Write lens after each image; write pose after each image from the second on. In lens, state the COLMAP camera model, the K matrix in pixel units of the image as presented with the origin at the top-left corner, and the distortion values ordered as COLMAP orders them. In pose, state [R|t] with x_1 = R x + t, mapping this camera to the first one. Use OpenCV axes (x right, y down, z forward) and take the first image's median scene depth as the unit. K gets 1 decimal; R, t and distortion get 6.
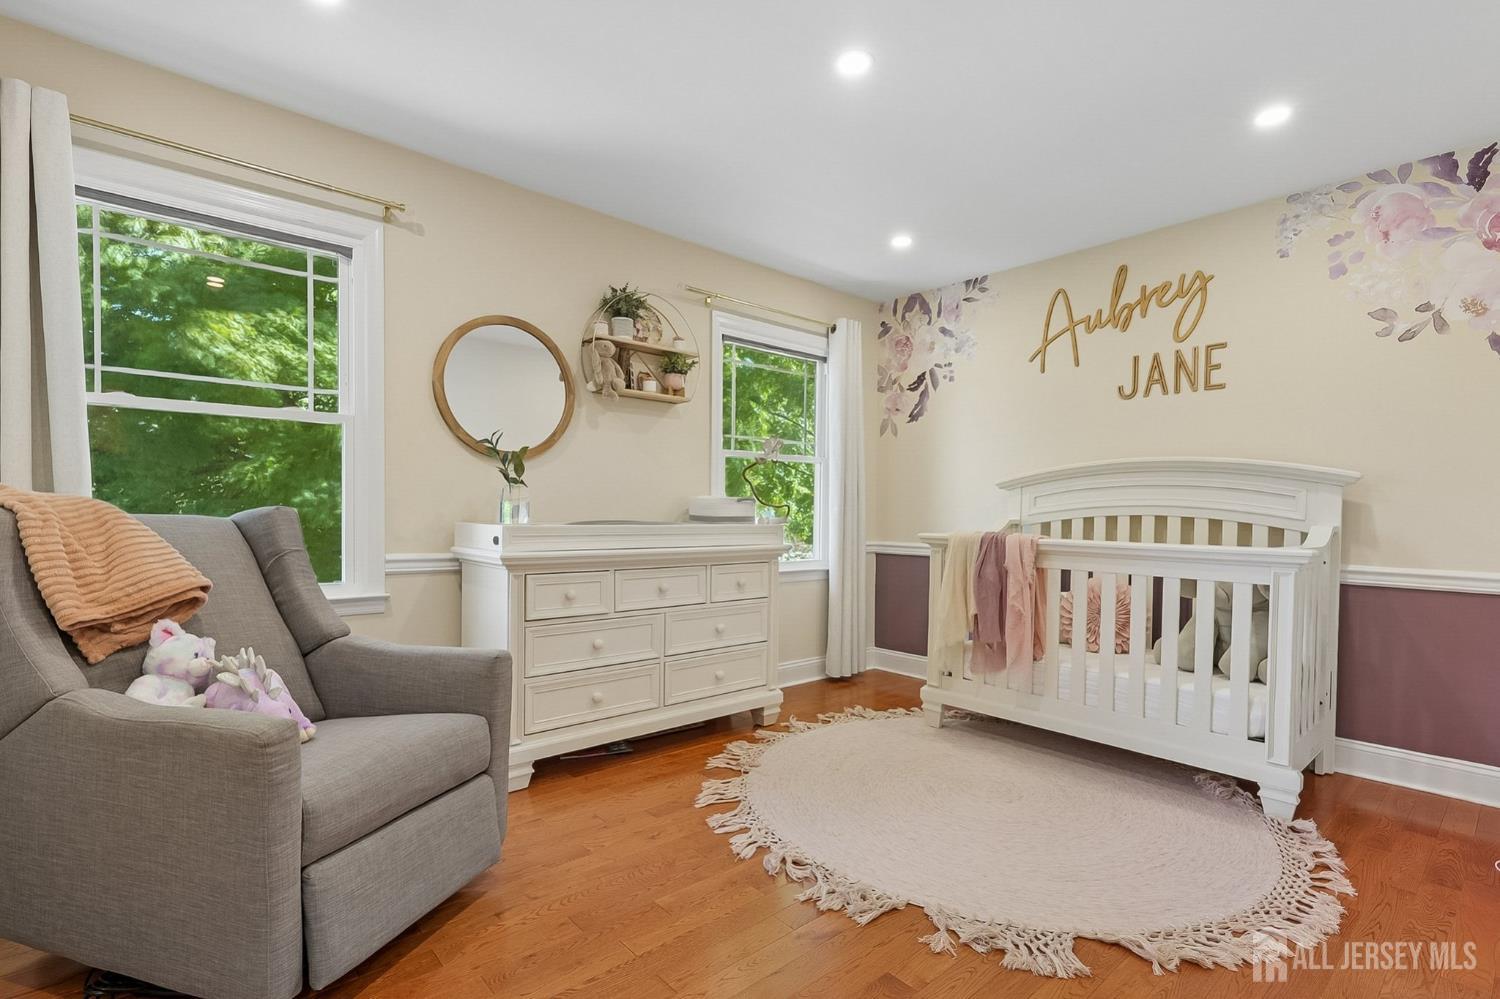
lens RADIAL K [[702.1, 0, 768.4], [0, 702.1, 533.1], [0, 0, 1]] dist [0.004290, -0.000187]
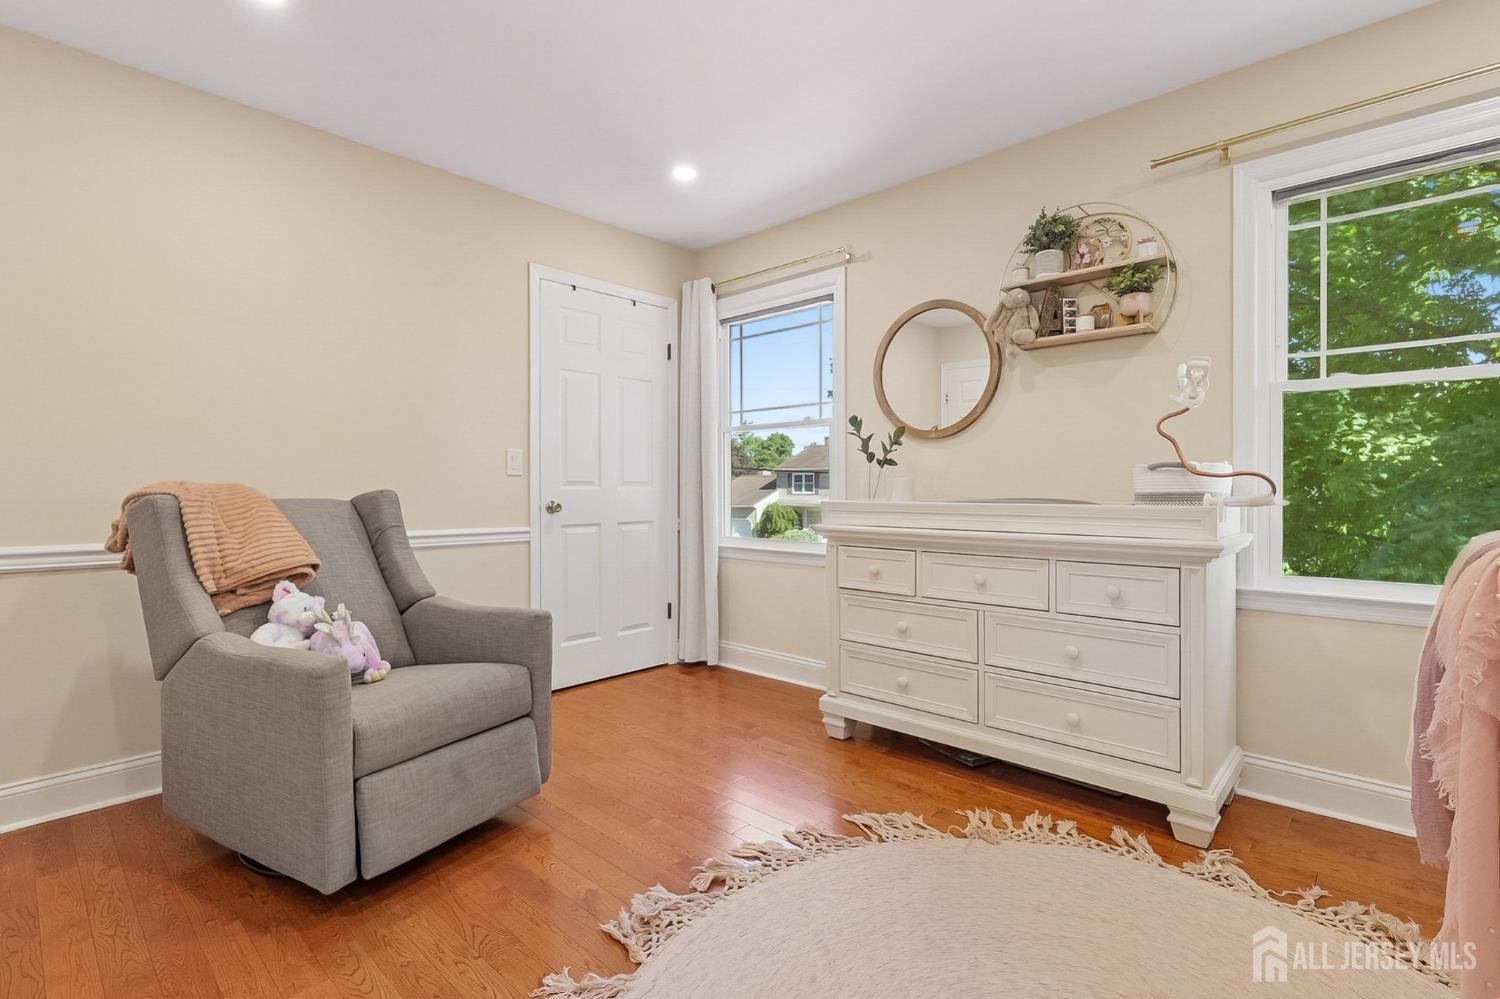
lens RADIAL K [[702.1, 0, 752.0], [0, 702.1, 490.6], [0, 0, 1]] dist [0.004290, -0.000187]
pose [[0.088641, -0.004284, -0.996054, 0.588138], [-0.024570, 0.999677, -0.006486, -0.012961], [0.995761, 0.025048, 0.088507, 0.597479]]
